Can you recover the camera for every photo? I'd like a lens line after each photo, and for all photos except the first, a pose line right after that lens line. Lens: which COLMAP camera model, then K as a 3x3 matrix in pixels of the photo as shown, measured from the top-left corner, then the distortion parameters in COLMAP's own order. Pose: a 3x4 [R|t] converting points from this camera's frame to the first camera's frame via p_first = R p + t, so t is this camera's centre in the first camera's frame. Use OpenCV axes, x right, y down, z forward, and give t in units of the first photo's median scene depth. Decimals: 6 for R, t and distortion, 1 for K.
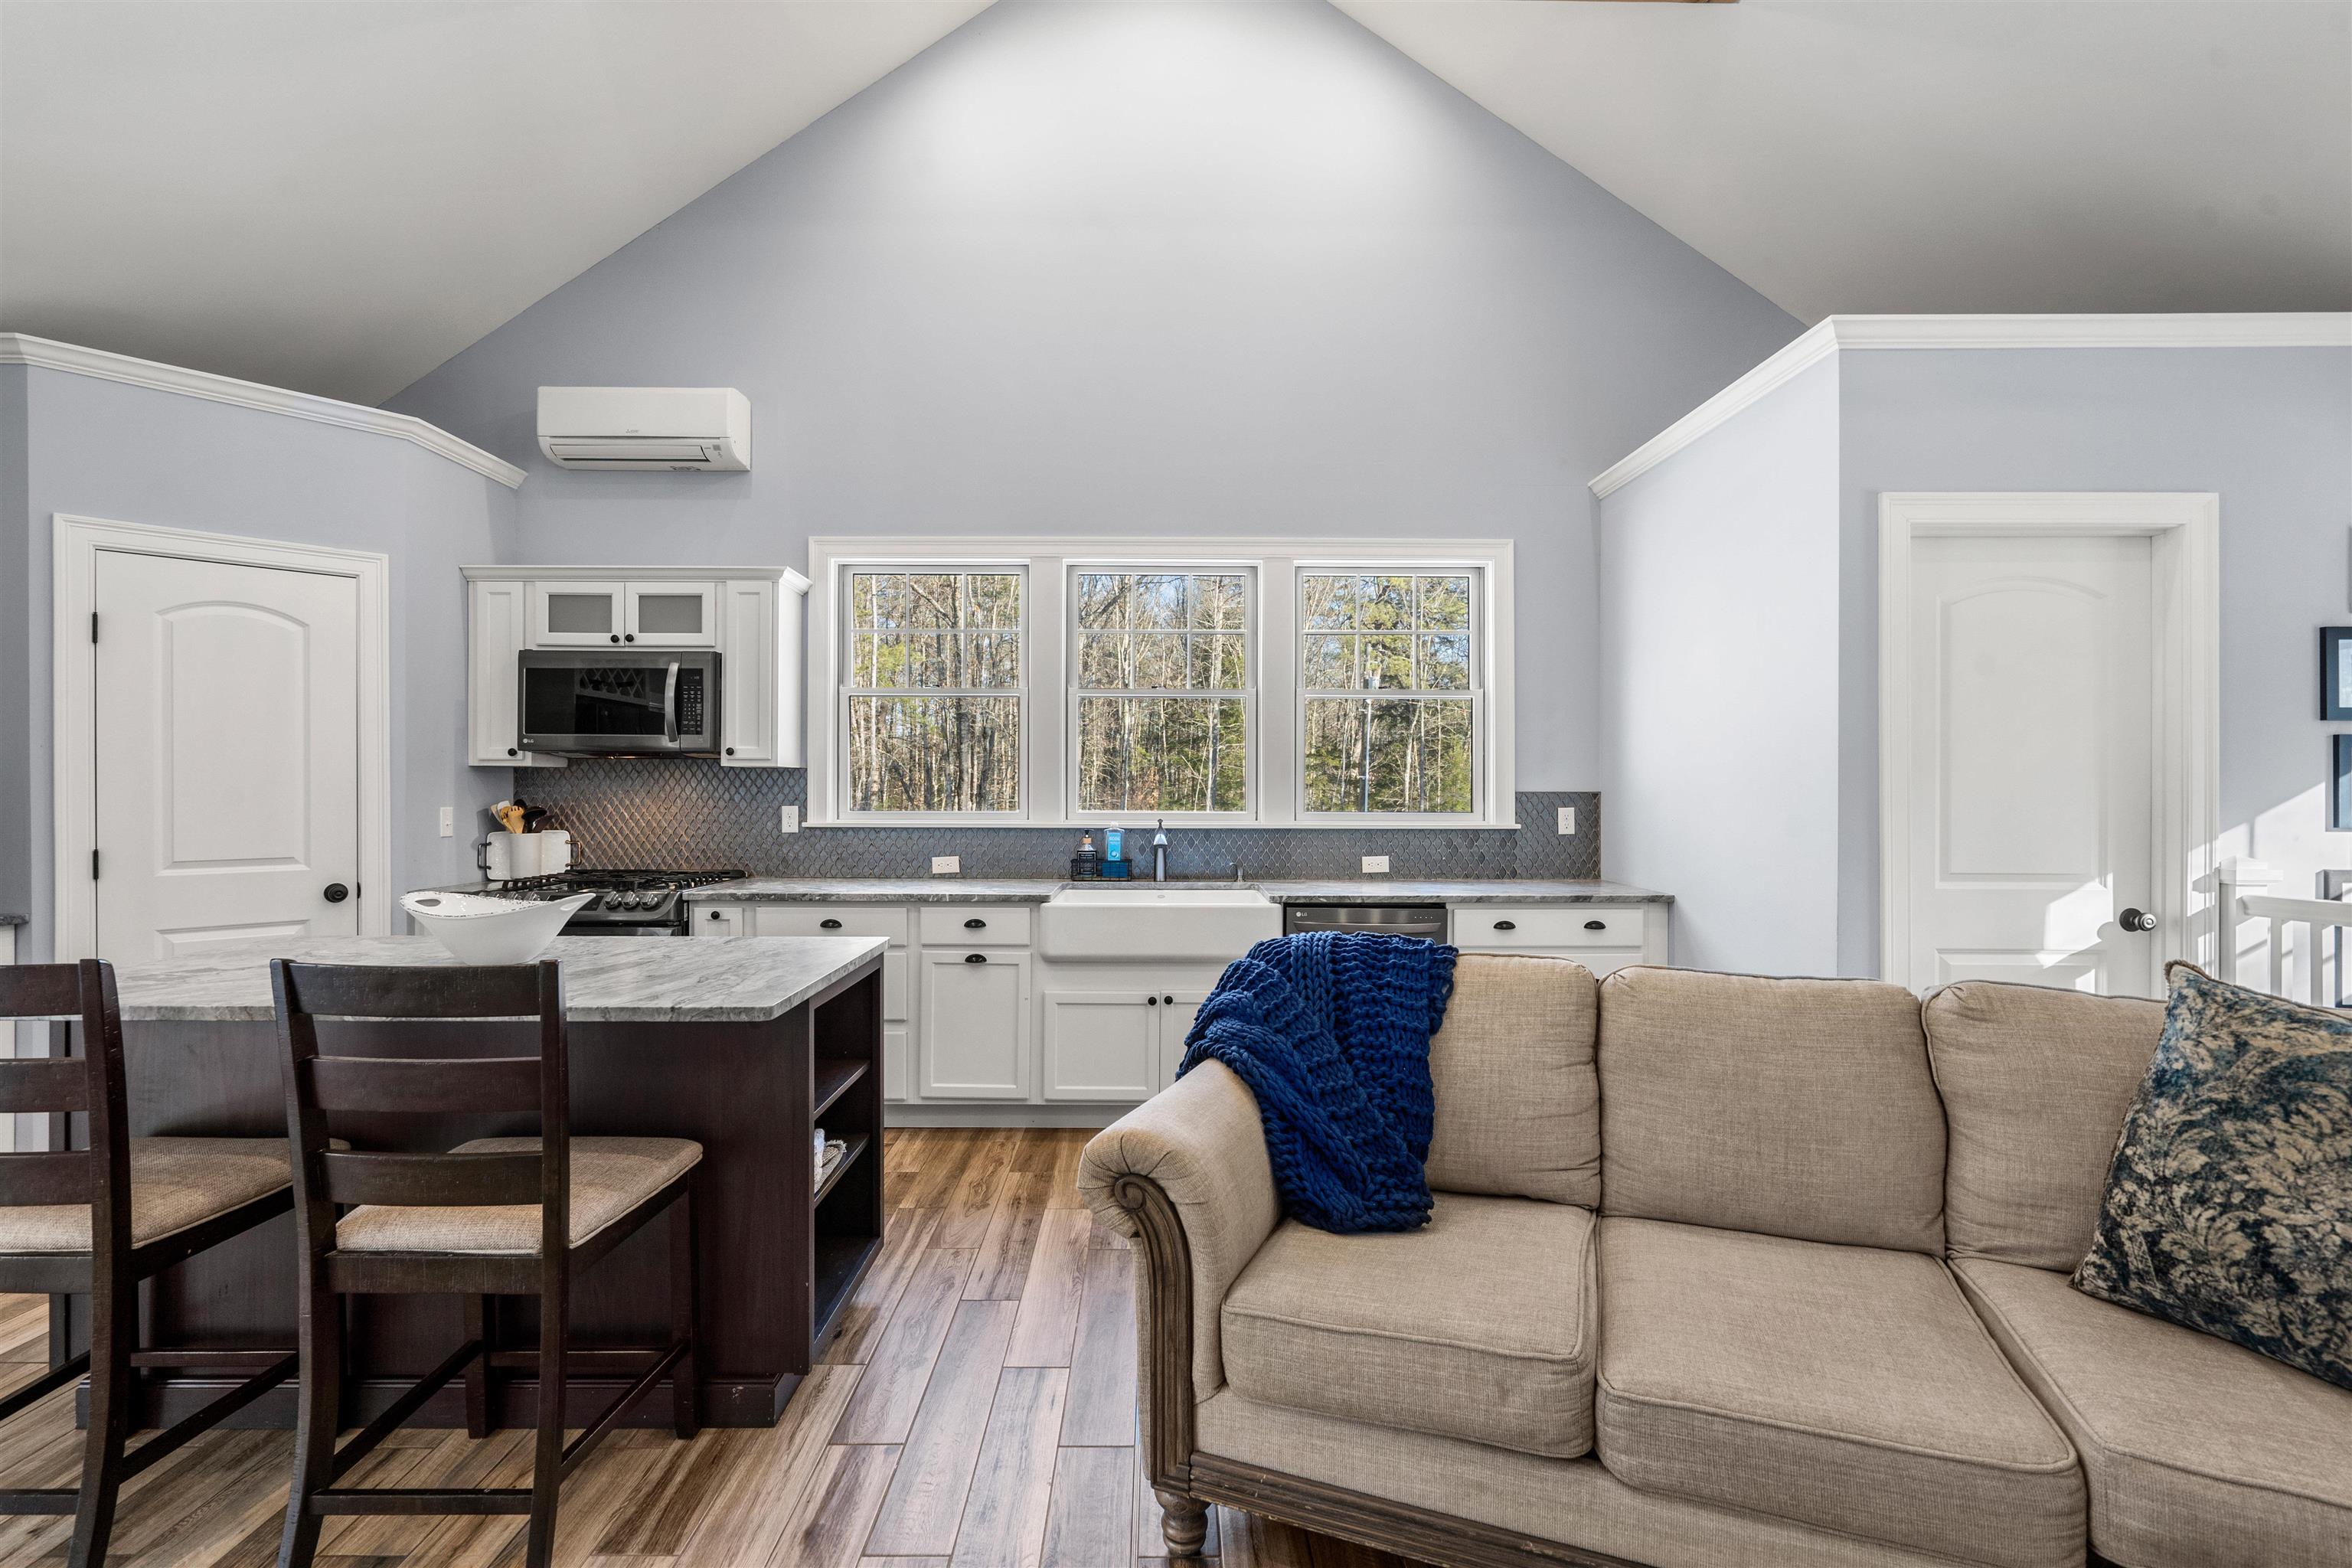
lens RADIAL K [[1071.5, 0, 1170.3], [0, 1071.5, 788.4], [0, 0, 1]] dist [-0.008984, 0.004149]
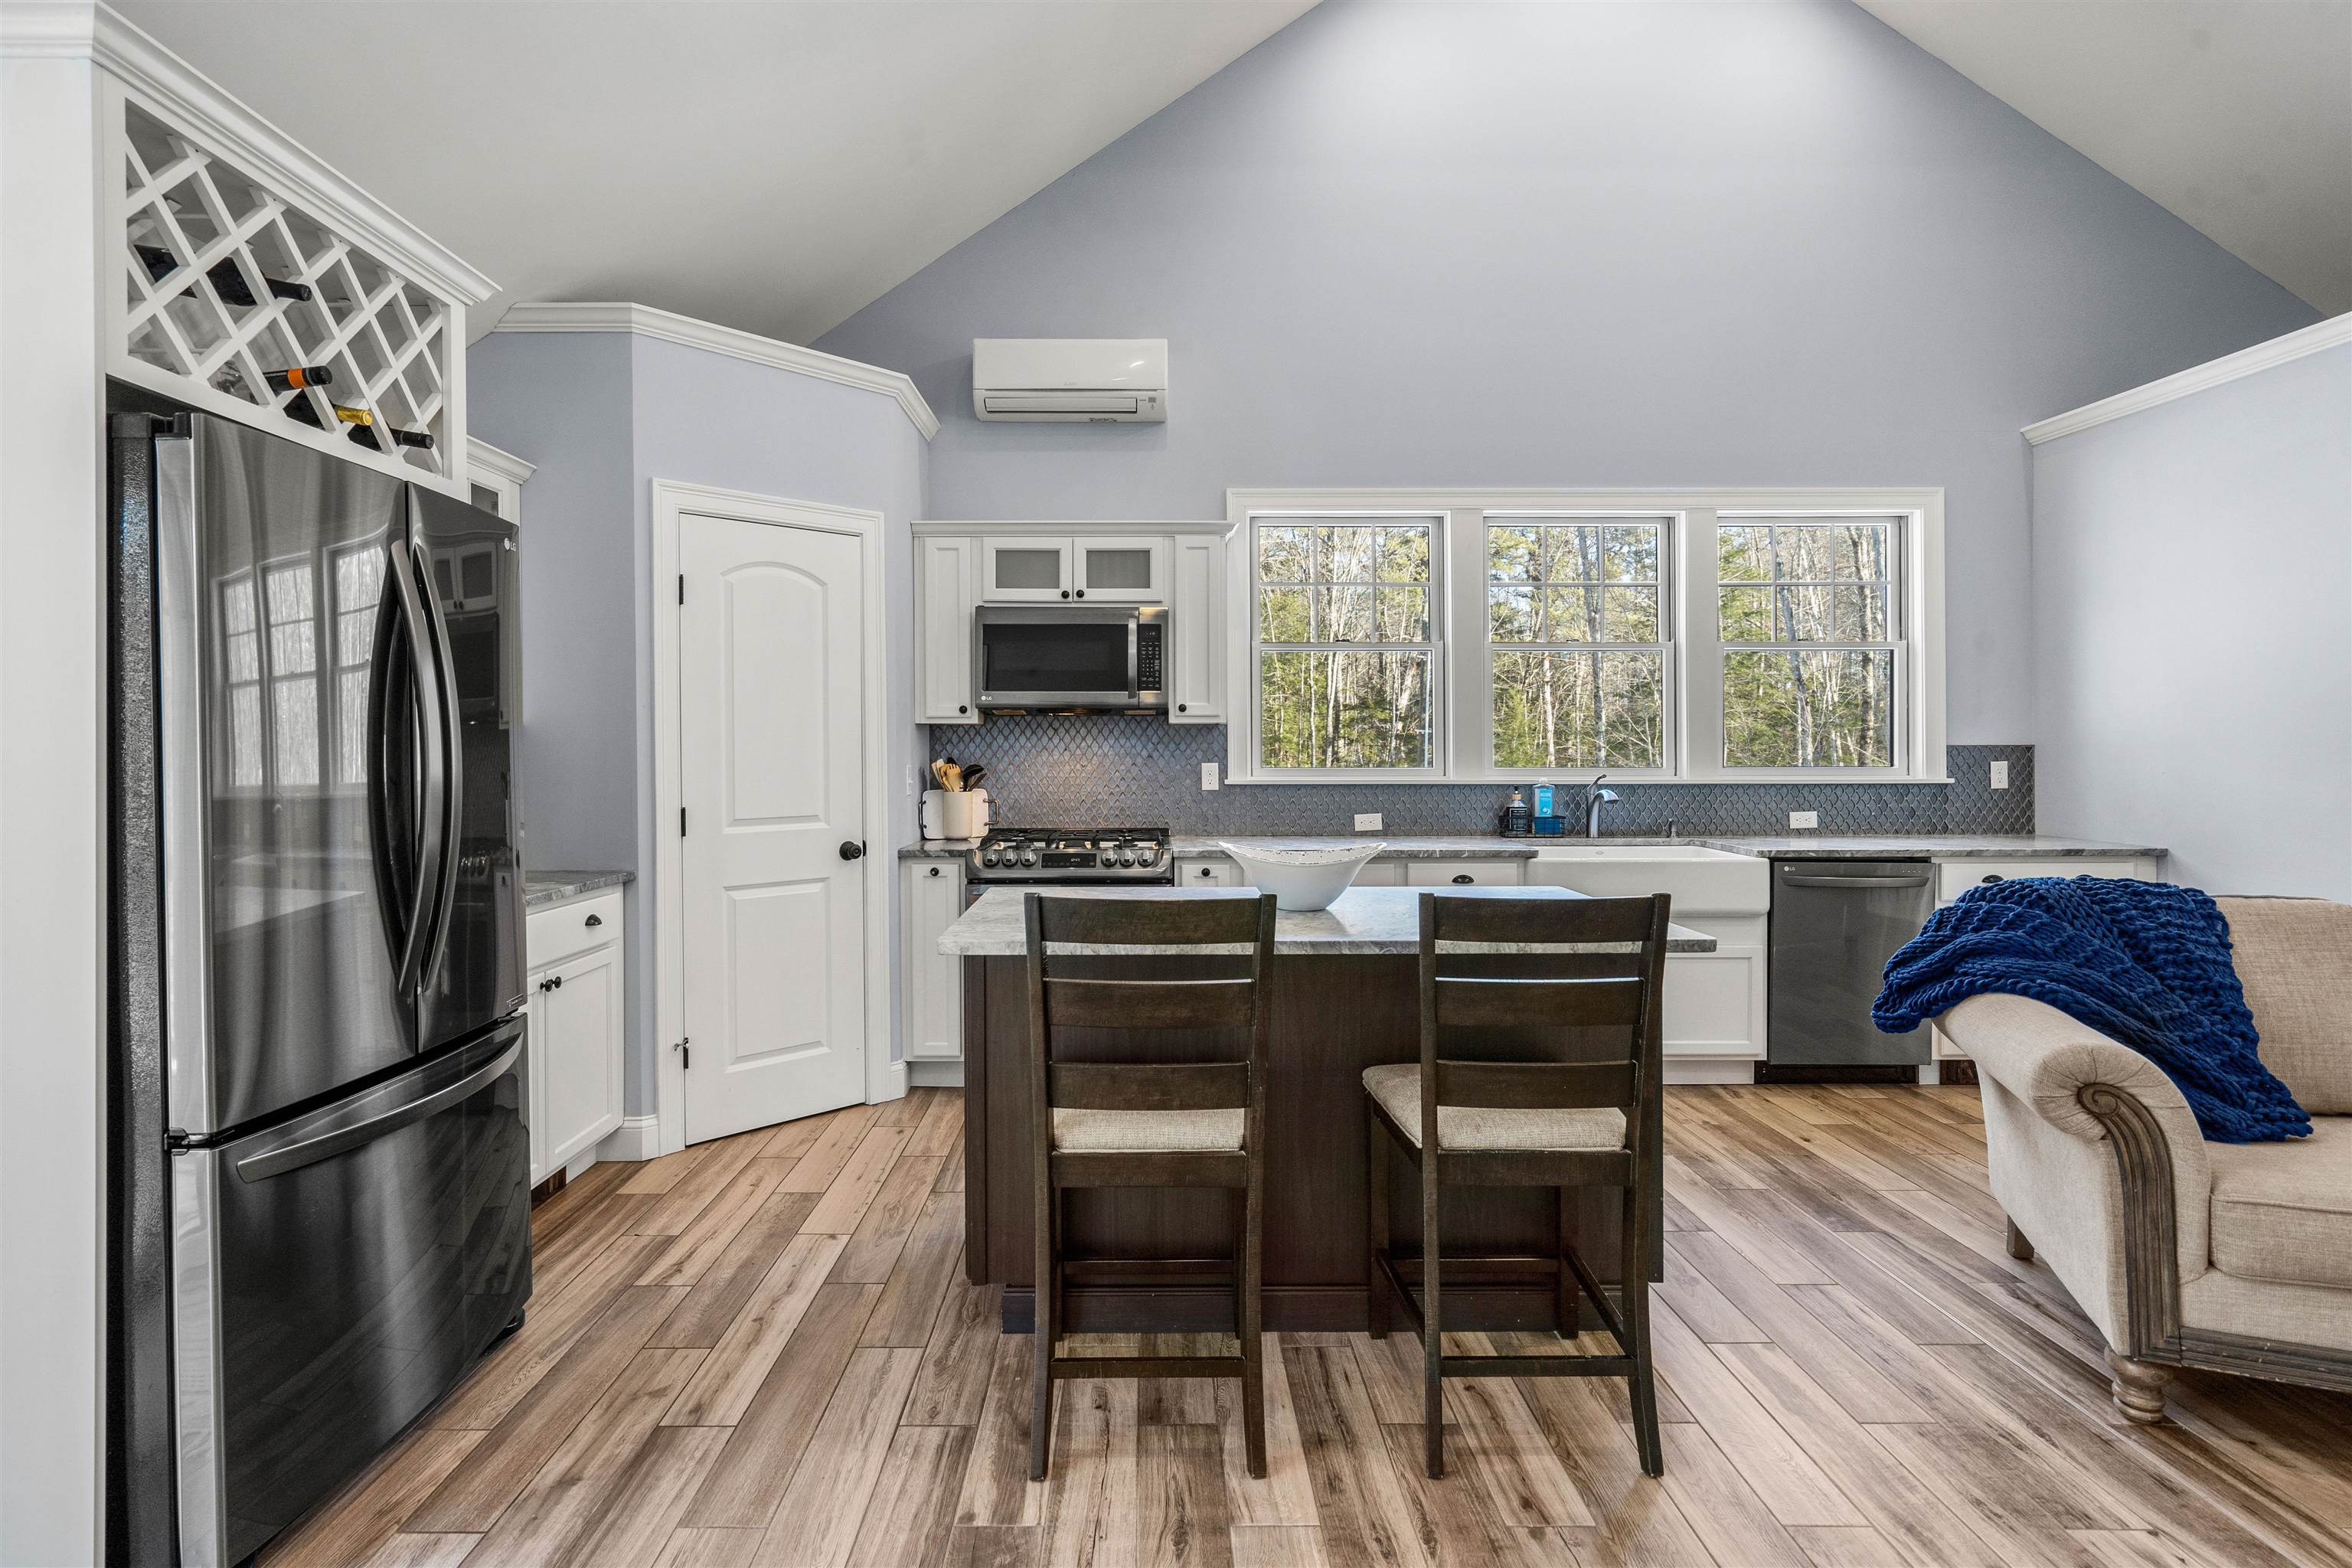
lens RADIAL K [[1203.0, 0, 1153.1], [0, 1203.0, 752.0], [0, 0, 1]] dist [0.001883, 0.000280]
pose [[0.999982, -0.004247, -0.004233, -0.438296], [0.004272, 0.999975, 0.005686, -0.000179], [0.004208, -0.005704, 0.999975, -0.115856]]
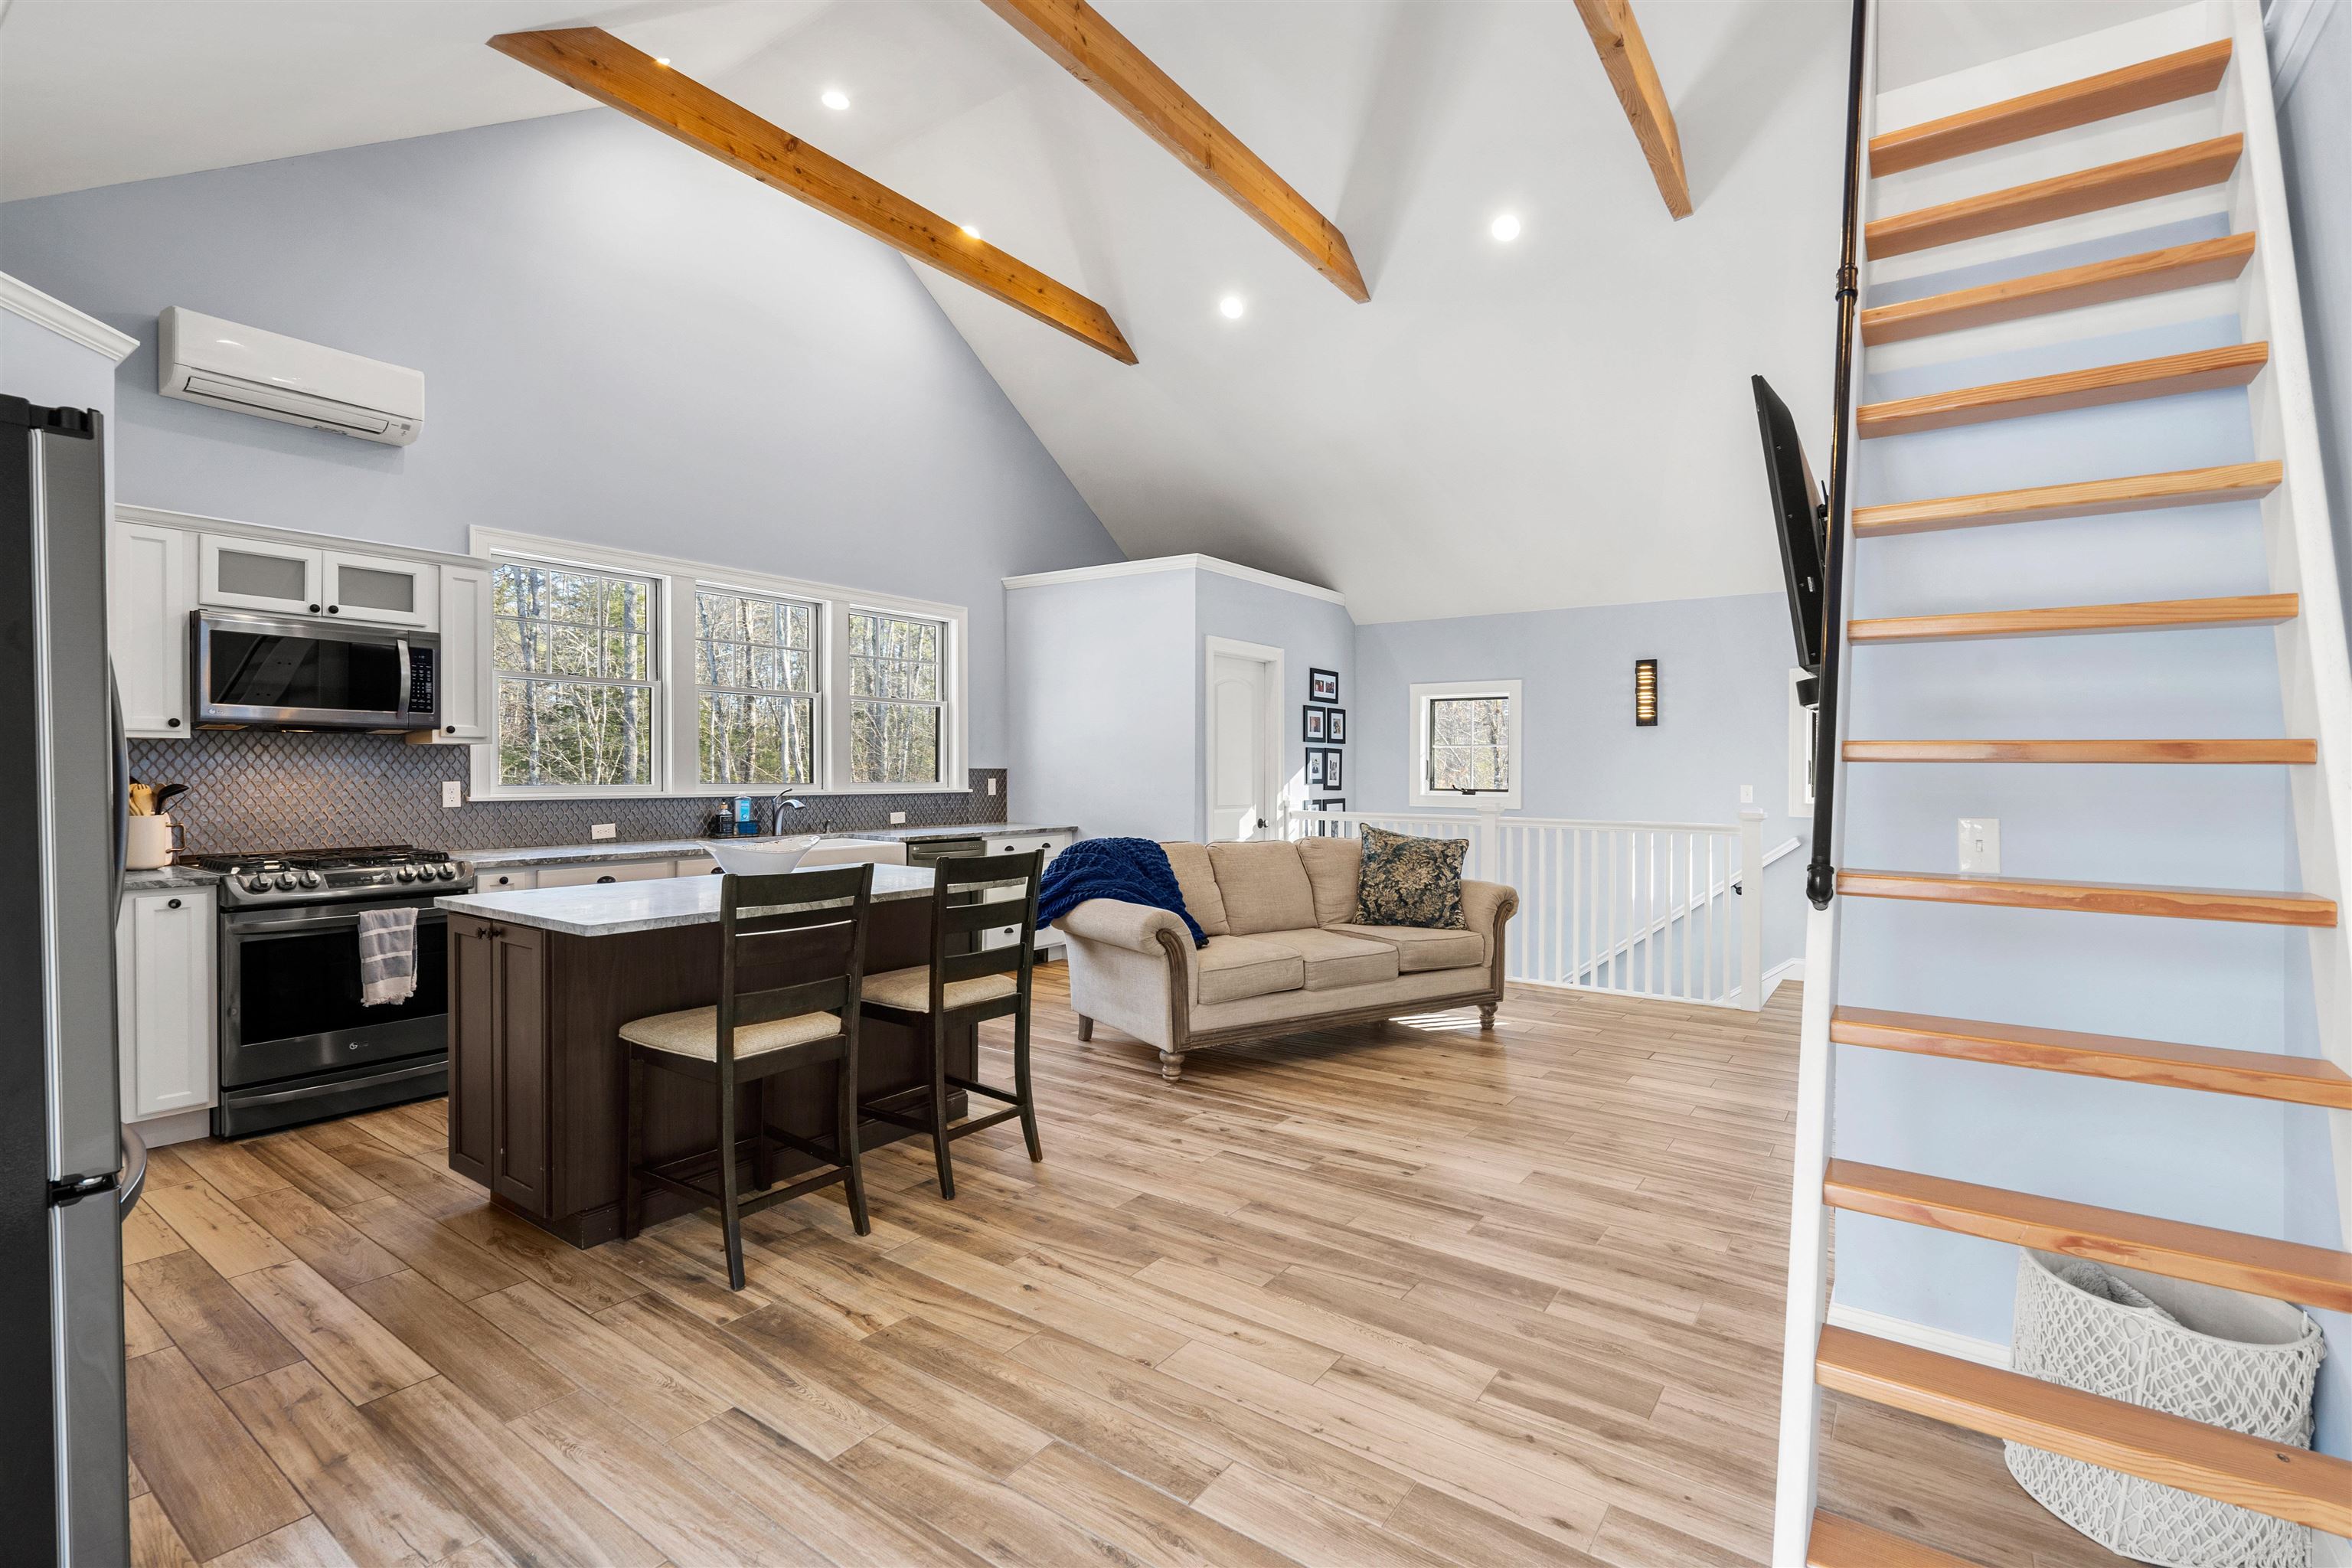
lens RADIAL K [[1069.2, 0, 1165.2], [0, 1069.2, 772.5], [0, 0, 1]] dist [-0.000763, -0.000480]
pose [[0.596540, -0.001450, 0.802582, -0.842016], [-0.005887, 0.999964, 0.006183, -0.003038], [-0.802561, -0.008413, 0.596510, -0.188124]]
